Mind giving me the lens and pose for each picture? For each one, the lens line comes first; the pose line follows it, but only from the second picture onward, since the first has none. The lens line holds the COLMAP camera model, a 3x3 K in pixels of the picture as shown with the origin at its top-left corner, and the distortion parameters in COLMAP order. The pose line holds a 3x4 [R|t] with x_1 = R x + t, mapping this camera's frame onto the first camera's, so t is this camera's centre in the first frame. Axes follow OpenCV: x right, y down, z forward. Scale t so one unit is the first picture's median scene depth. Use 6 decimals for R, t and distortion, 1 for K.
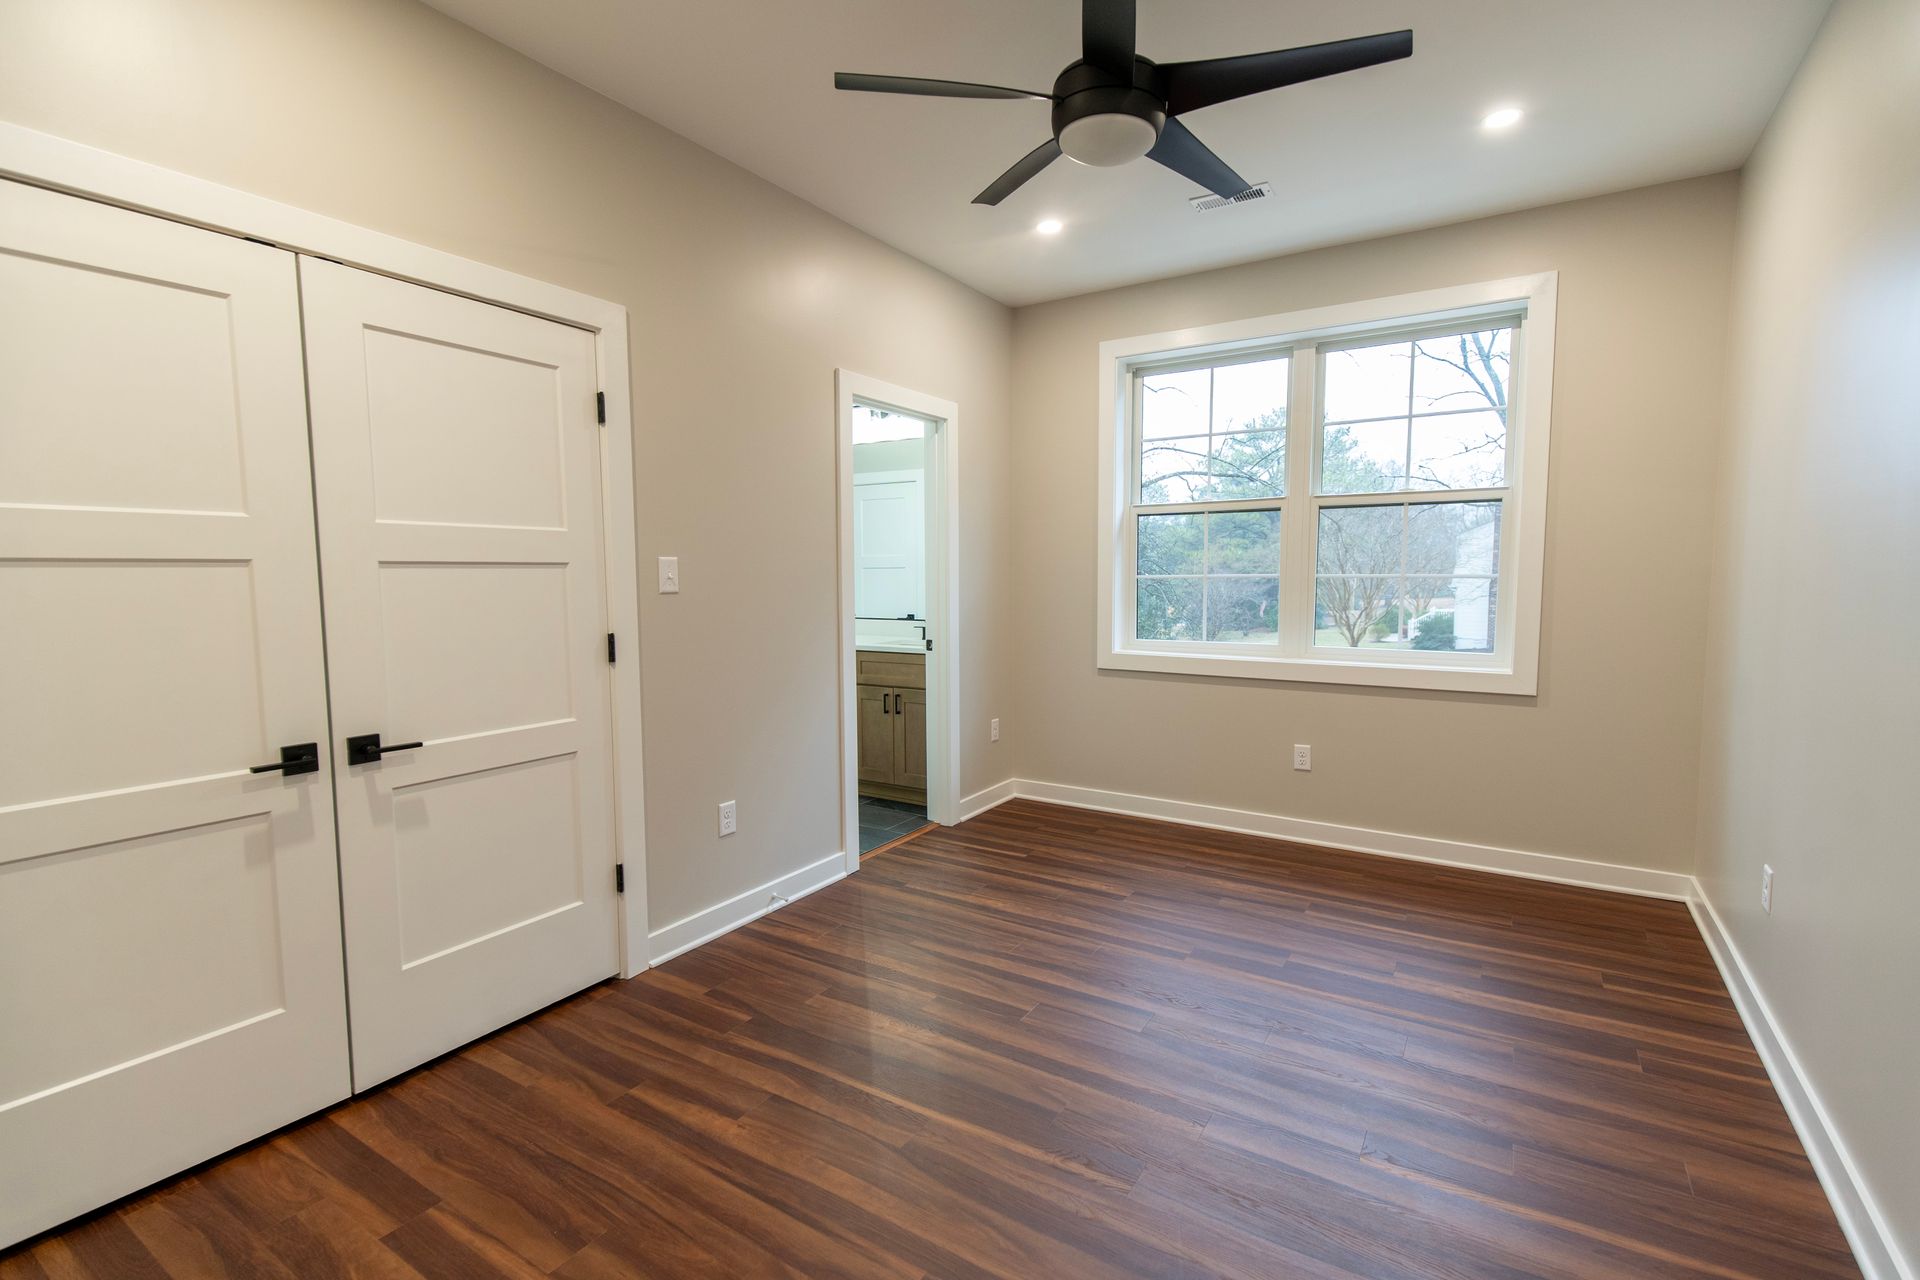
lens RADIAL K [[863.0, 0, 961.2], [0, 863.0, 646.6], [0, 0, 1]] dist [0.028662, -0.013062]
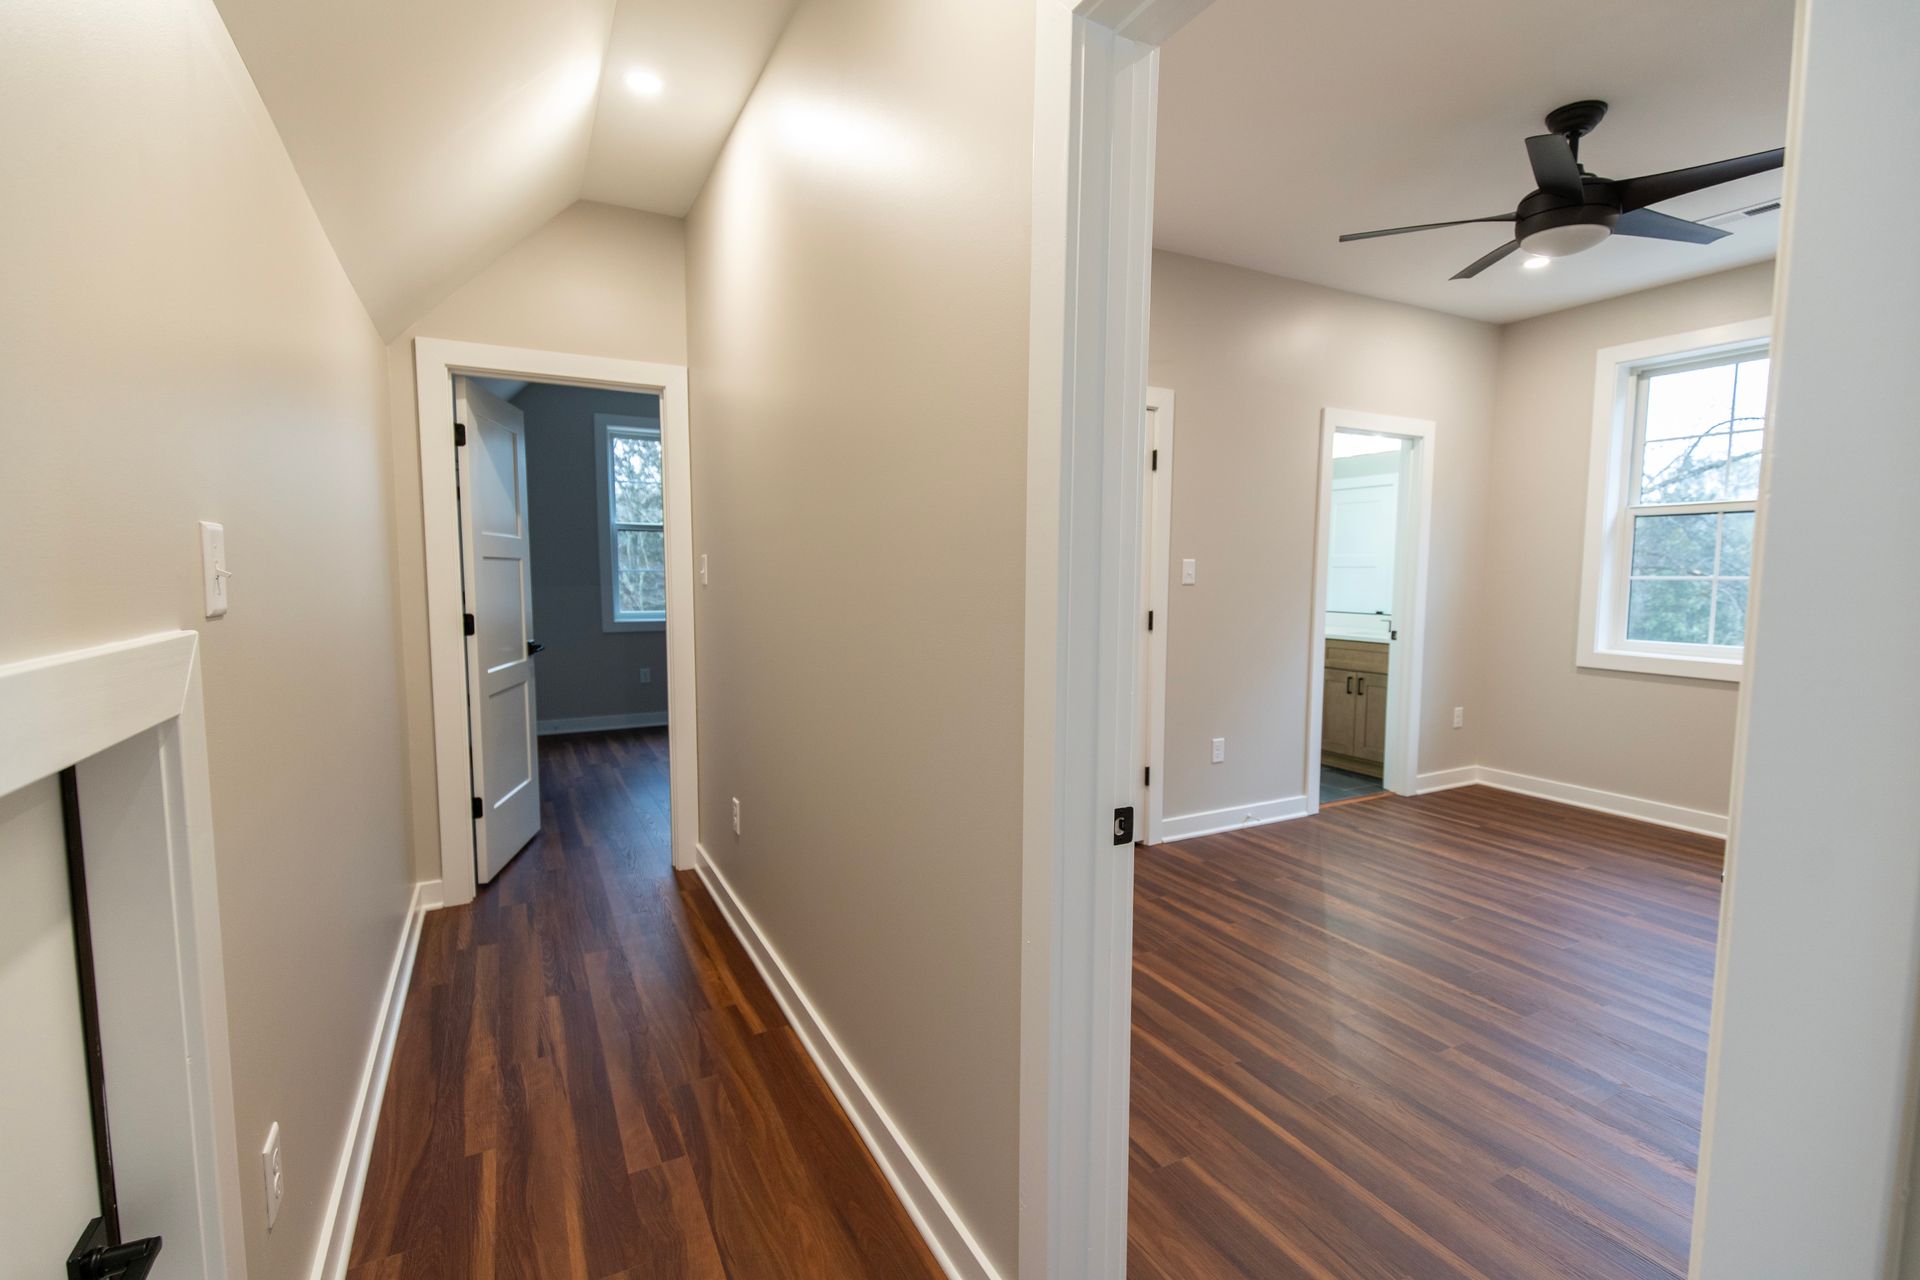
lens RADIAL K [[863.0, 0, 974.4], [0, 863.0, 647.5], [0, 0, 1]] dist [0.028662, -0.013062]
pose [[0.877130, 0.052948, -0.477326, 0.030925], [-0.050767, 0.998558, 0.017476, 0.028078], [0.477562, 0.008904, 0.878553, -0.337939]]
